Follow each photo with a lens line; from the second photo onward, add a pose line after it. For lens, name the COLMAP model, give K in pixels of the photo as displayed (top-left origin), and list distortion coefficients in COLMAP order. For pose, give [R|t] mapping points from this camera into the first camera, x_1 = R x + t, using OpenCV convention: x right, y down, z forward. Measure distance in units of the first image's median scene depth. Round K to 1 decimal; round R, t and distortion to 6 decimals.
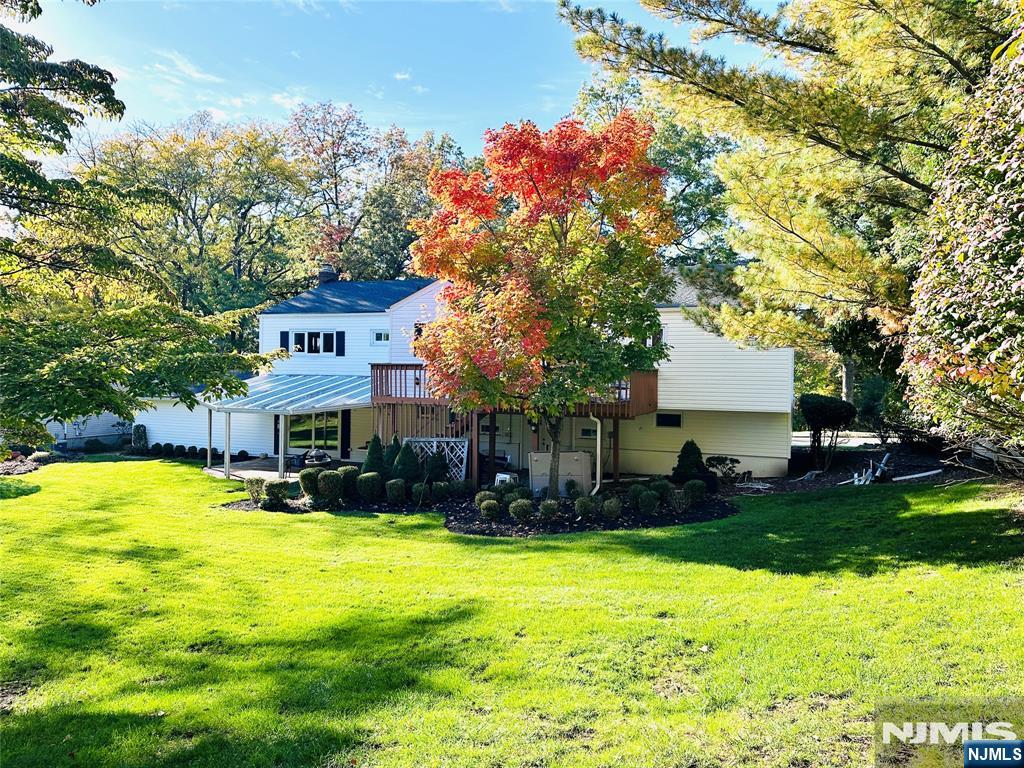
lens RADIAL K [[744.1, 0, 512.0], [0, 744.1, 384.0], [0, 0, 1]] dist [0.120145, -0.176373]
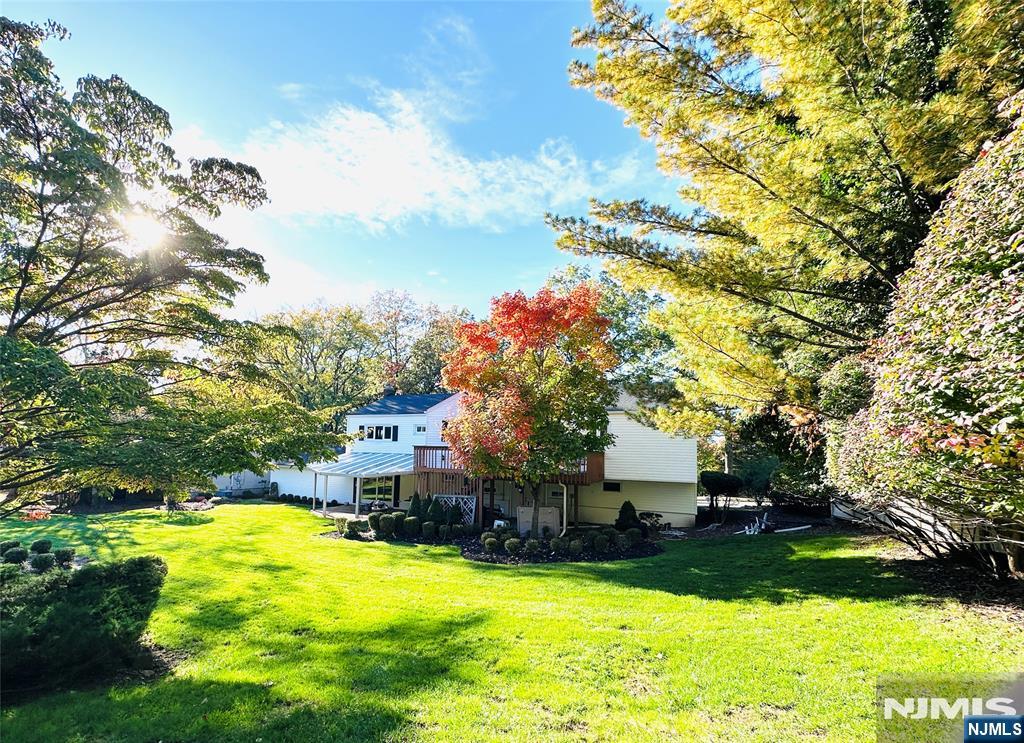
lens RADIAL K [[725.9, 0, 512.0], [0, 725.9, 371.5], [0, 0, 1]] dist [-0.002022, 0.001889]
pose [[0.995128, 0.008931, -0.098184, 0.144369], [-0.017612, 0.995973, -0.087904, -0.046847], [0.097003, 0.089205, 0.991278, -0.443779]]
